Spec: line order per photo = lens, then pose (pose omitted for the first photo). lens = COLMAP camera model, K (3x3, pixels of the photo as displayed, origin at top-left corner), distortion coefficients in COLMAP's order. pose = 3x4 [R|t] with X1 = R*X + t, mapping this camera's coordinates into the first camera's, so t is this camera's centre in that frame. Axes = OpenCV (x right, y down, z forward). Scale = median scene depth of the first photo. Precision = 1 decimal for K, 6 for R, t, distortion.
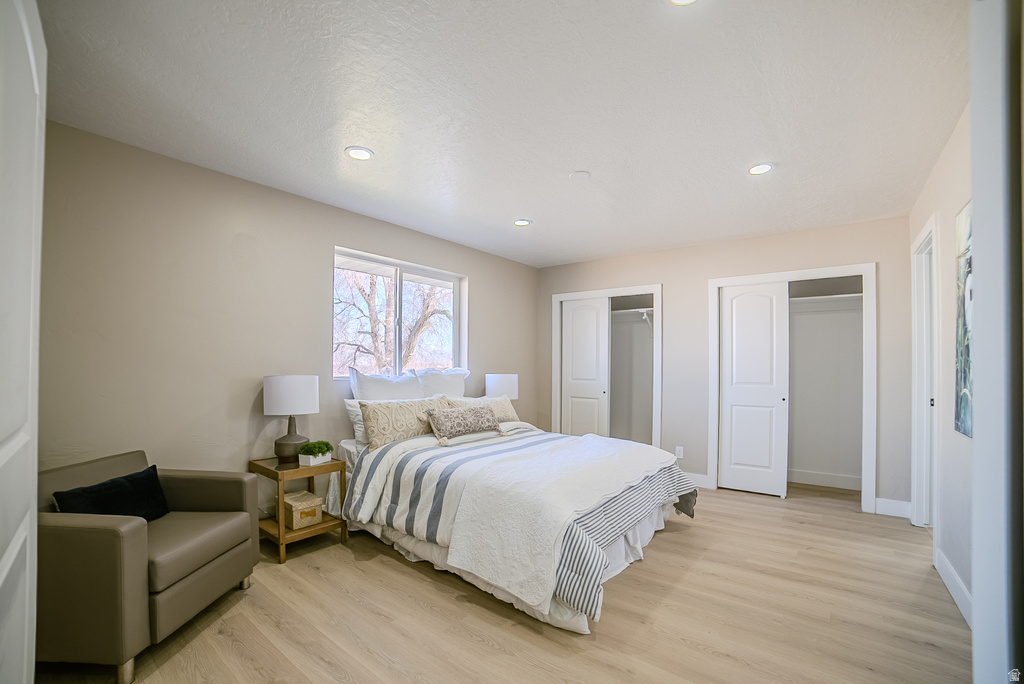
lens RADIAL K [[444.9, 0, 514.4], [0, 444.9, 362.3], [0, 0, 1]] dist [-0.077017, 0.000104]
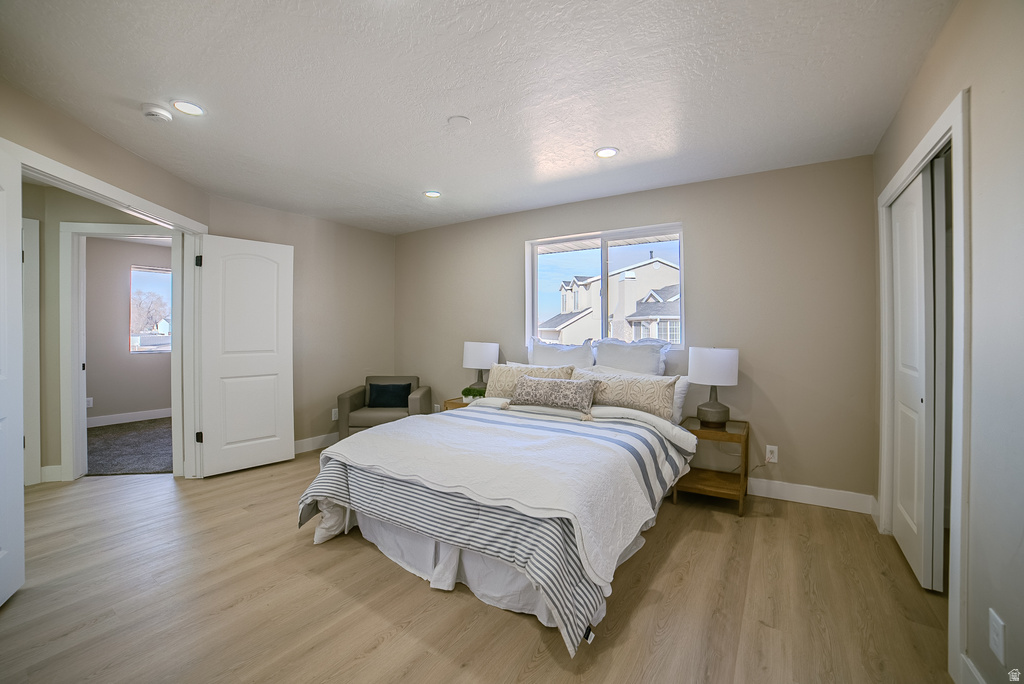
lens RADIAL K [[430.3, 0, 503.9], [0, 430.3, 340.9], [0, 0, 1]] dist [-0.095948, 0.038372]
pose [[0.028583, 0.011707, -0.999523, 0.841495], [0.008878, 0.999889, 0.011965, 0.008091], [0.999552, -0.009216, 0.028476, 0.906956]]
